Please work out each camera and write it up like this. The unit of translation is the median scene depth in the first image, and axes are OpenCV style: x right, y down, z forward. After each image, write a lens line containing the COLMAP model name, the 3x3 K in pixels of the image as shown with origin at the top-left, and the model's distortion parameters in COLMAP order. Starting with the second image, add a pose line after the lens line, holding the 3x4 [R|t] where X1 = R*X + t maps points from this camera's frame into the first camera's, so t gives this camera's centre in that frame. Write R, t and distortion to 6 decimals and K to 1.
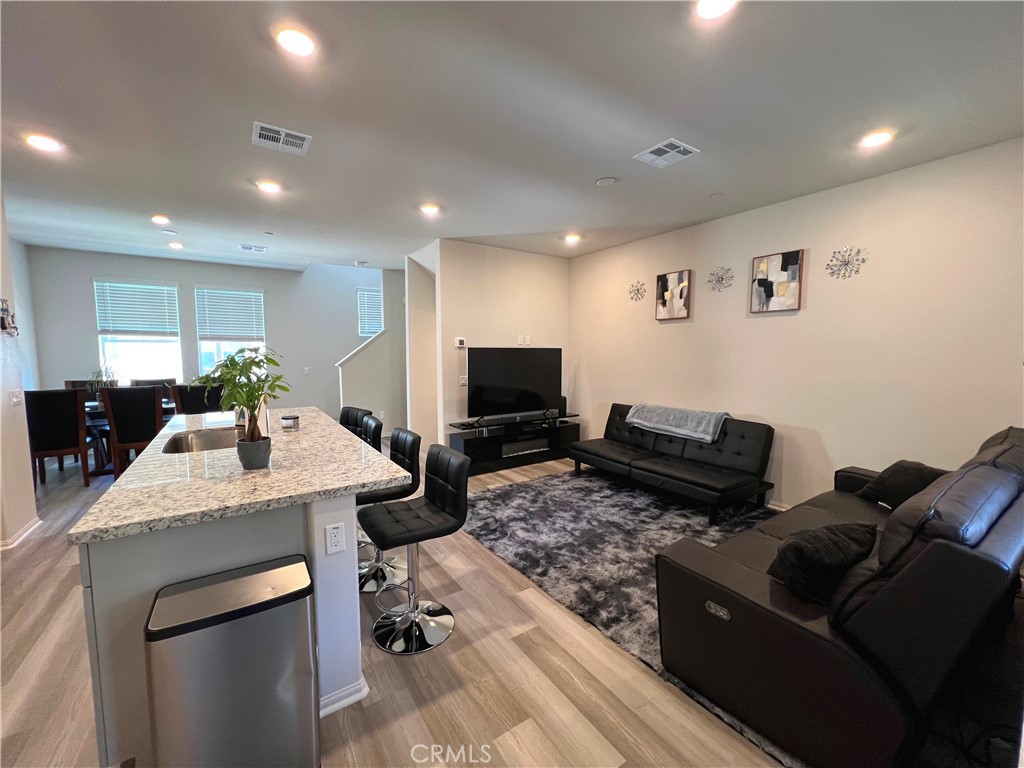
lens RADIAL K [[409.2, 0, 511.2], [0, 409.2, 386.3], [0, 0, 1]] dist [-0.001065, -0.000047]
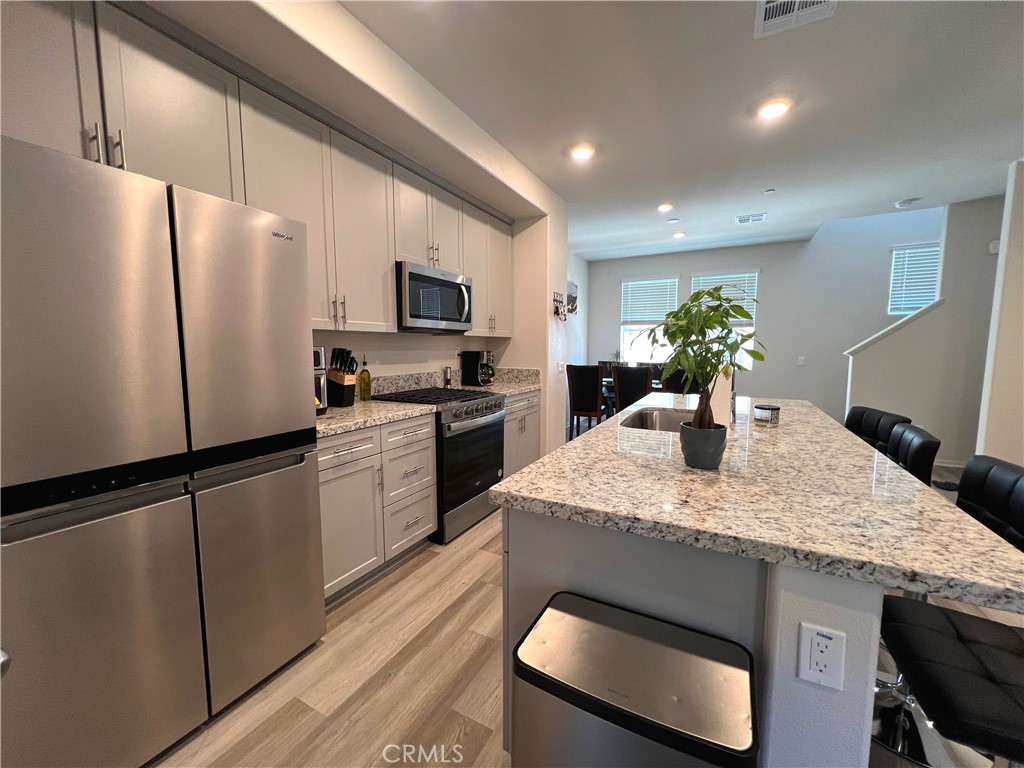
lens RADIAL K [[409.2, 0, 511.2], [0, 409.2, 386.3], [0, 0, 1]] dist [-0.001065, -0.000047]
pose [[0.468595, 0.082764, -0.879528, -0.121425], [-0.076123, 0.995682, 0.053138, 0.035102], [0.880128, 0.042052, 0.472871, 0.261125]]
